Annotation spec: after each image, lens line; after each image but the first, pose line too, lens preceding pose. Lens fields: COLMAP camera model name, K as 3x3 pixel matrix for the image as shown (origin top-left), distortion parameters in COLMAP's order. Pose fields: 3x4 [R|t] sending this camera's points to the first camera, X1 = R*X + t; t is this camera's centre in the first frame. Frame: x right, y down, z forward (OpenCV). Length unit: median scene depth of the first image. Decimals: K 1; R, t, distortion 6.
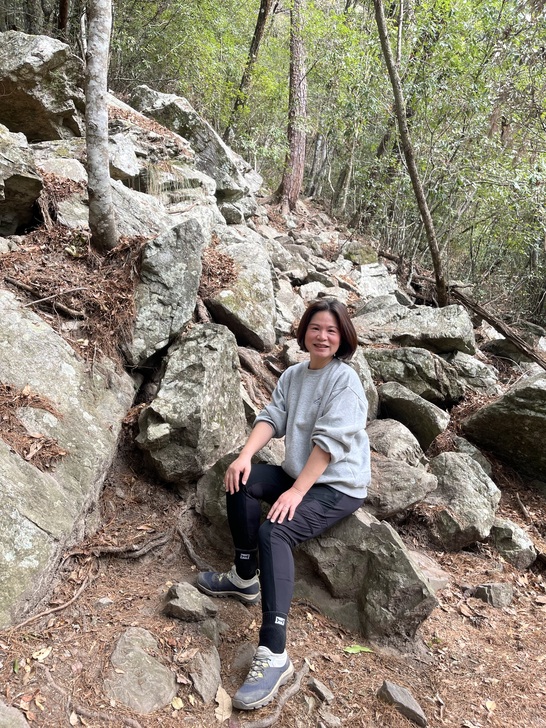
lens RADIAL K [[540.7, 0, 273.0], [0, 540.7, 364.0], [0, 0, 1]] dist [0.005058, -0.002619]
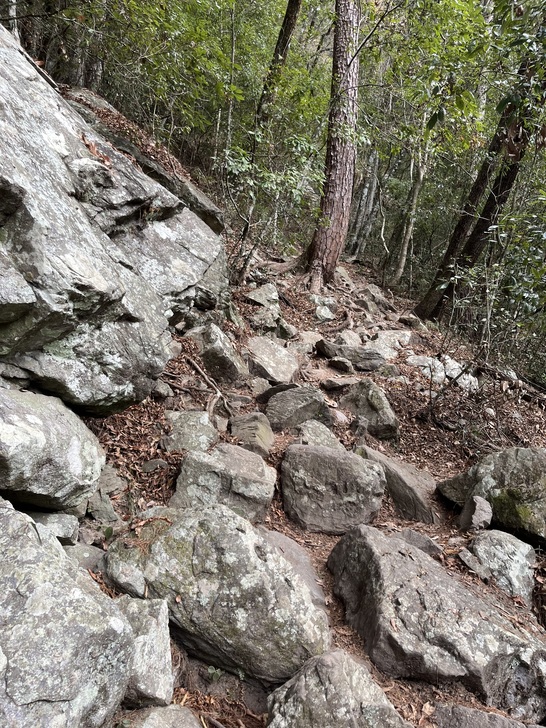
lens RADIAL K [[540.7, 0, 273.0], [0, 540.7, 364.0], [0, 0, 1]] dist [0.005058, -0.002619]
pose [[0.997178, 0.039949, -0.063567, 0.088417], [-0.045410, 0.995179, -0.086927, -0.750174], [0.059788, 0.089568, 0.994185, 2.132198]]
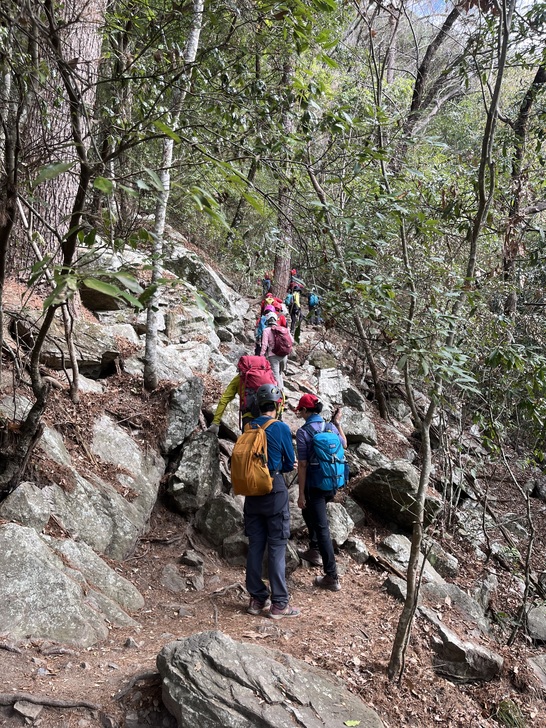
lens RADIAL K [[540.7, 0, 273.0], [0, 540.7, 364.0], [0, 0, 1]] dist [0.005058, -0.002619]
pose [[0.999791, 0.020077, 0.003930, 0.113470], [-0.019414, 0.991681, -0.127245, -0.071907], [-0.006452, 0.127142, 0.991864, -0.946184]]
